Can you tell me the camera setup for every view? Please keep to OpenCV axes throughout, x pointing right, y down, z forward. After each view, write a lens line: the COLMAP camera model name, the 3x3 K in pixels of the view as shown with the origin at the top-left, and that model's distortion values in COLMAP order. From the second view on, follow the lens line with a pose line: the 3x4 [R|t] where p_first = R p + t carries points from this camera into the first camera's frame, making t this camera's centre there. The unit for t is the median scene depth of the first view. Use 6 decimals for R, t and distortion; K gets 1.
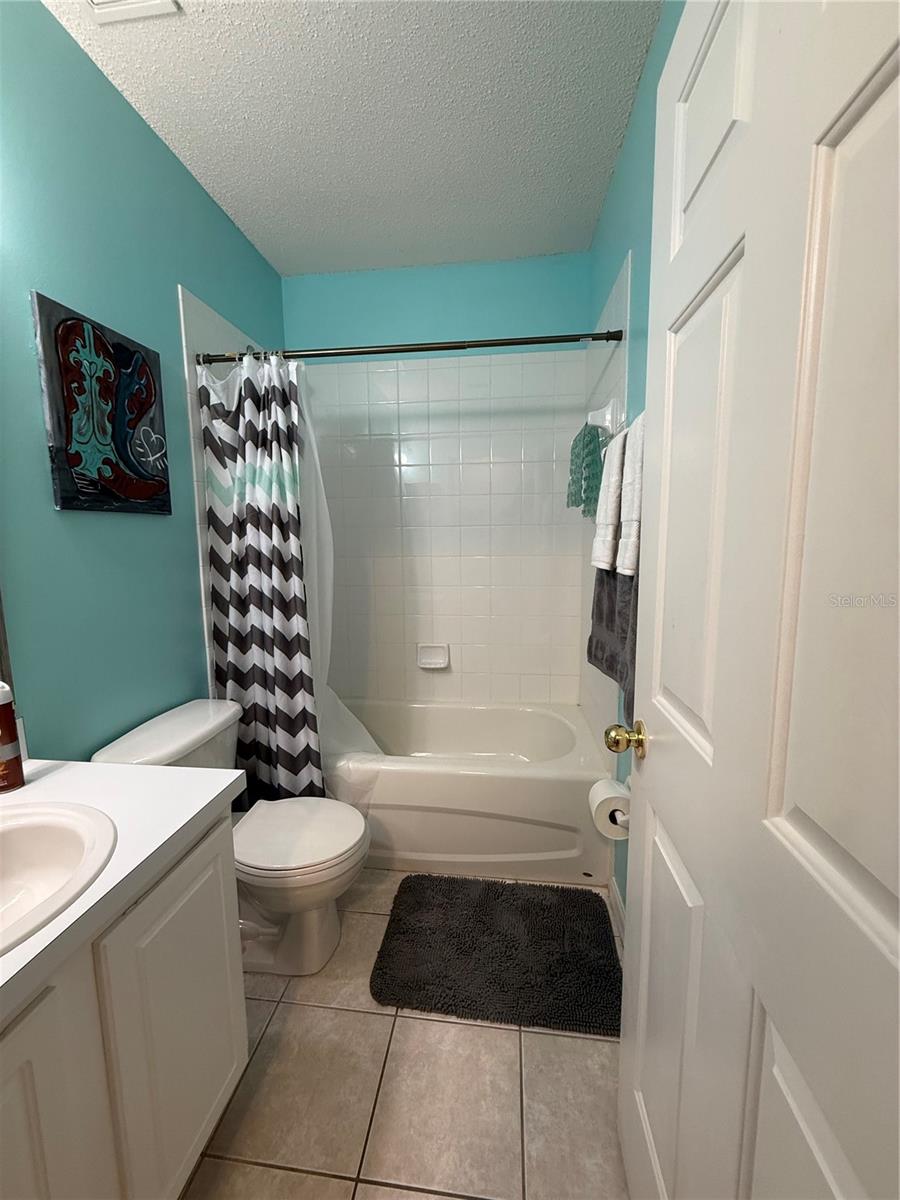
lens RADIAL K [[477.2, 0, 449.5], [0, 477.2, 598.1], [0, 0, 1]] dist [-0.002510, 0.000308]
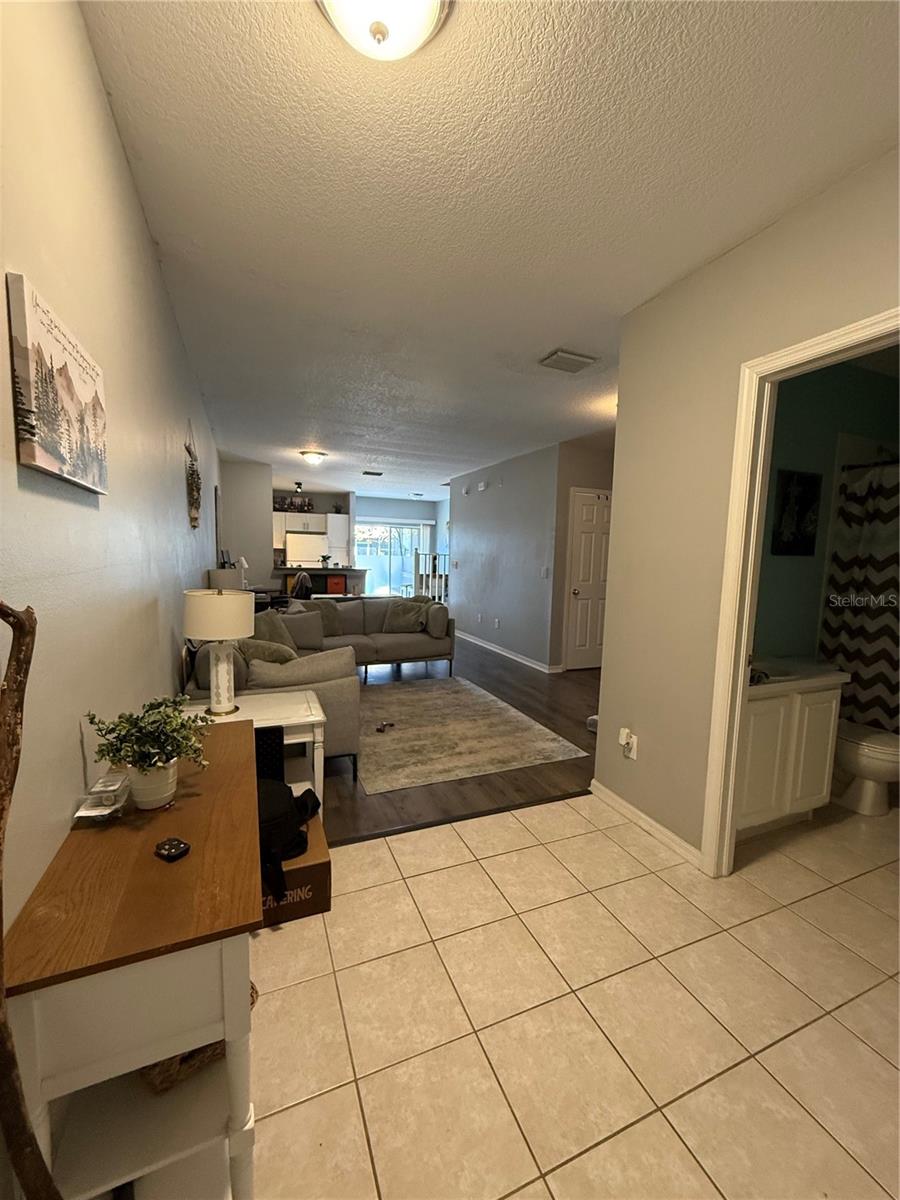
lens RADIAL K [[477.2, 0, 445.7], [0, 477.2, 604.0], [0, 0, 1]] dist [-0.002510, 0.000308]
pose [[0.492702, 0.106197, -0.863694, 0.349542], [-0.134363, 0.989907, 0.045067, 0.124453], [0.859762, 0.093844, 0.501998, -1.187105]]
